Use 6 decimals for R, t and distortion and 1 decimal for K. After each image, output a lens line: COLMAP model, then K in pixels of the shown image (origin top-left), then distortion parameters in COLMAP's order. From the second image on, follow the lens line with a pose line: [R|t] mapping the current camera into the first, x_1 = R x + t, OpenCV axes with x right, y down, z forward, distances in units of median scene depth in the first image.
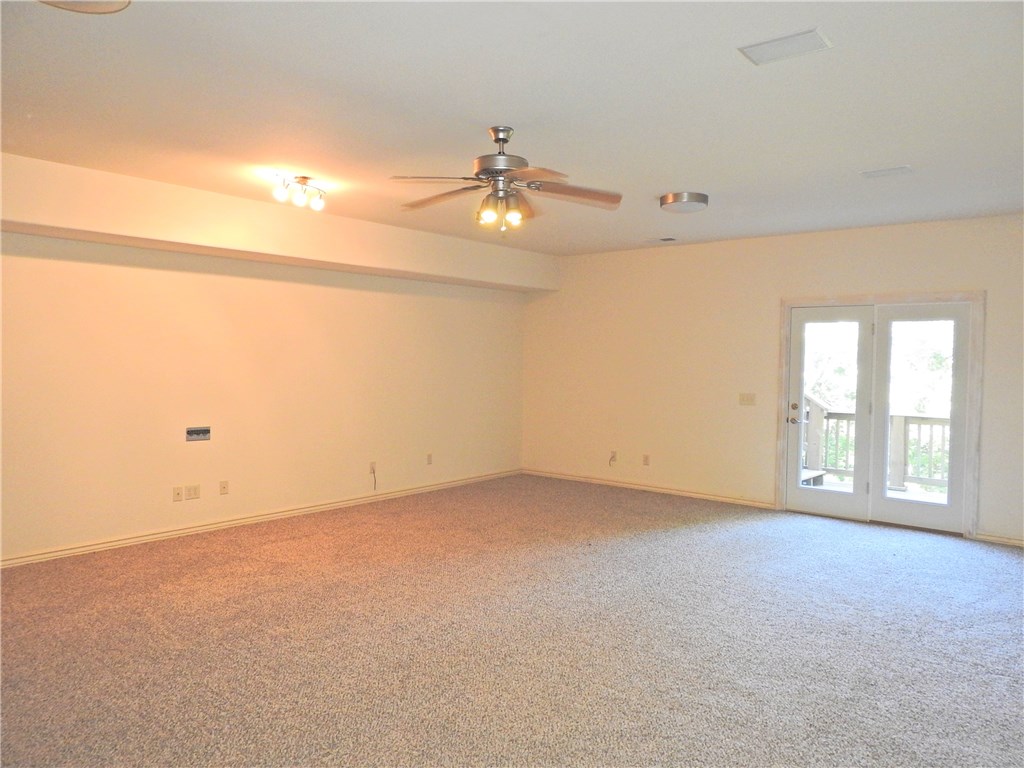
lens RADIAL K [[729.6, 0, 522.4], [0, 729.6, 383.7], [0, 0, 1]] dist [0.001323, 0.000721]
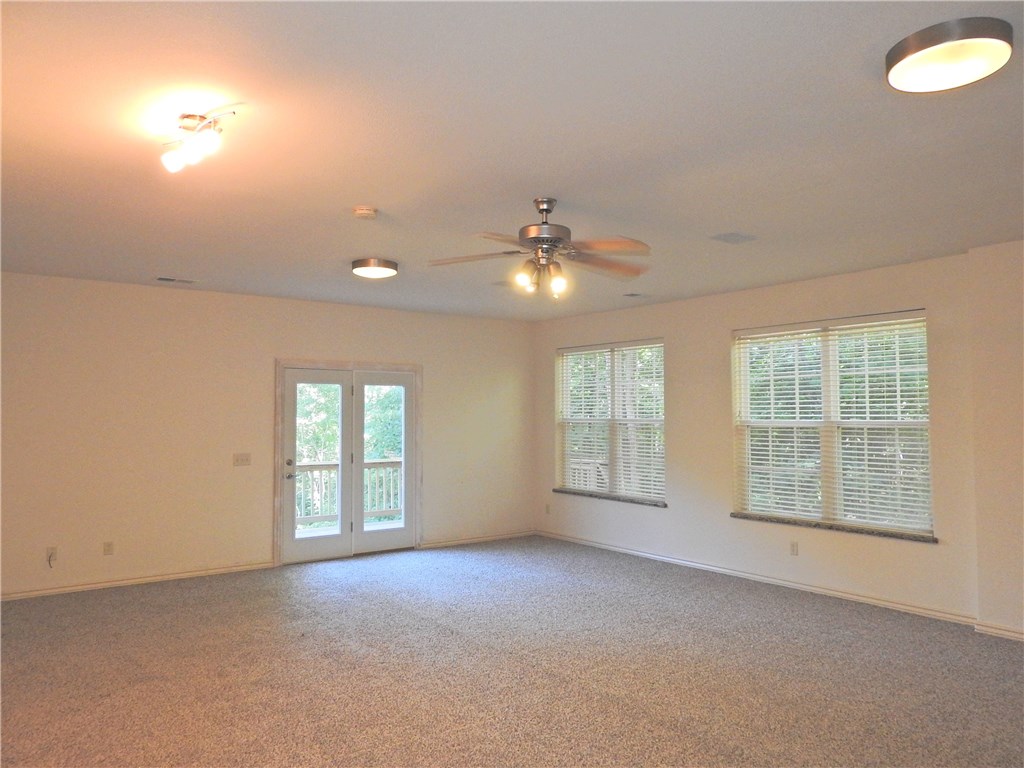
lens RADIAL K [[729.6, 0, 522.4], [0, 729.6, 381.7], [0, 0, 1]] dist [0.001323, 0.000721]
pose [[0.234048, 0.029570, 0.971775, -0.583268], [0.039070, 0.998444, -0.039792, -0.030382], [-0.971440, 0.047281, 0.232529, 0.439372]]
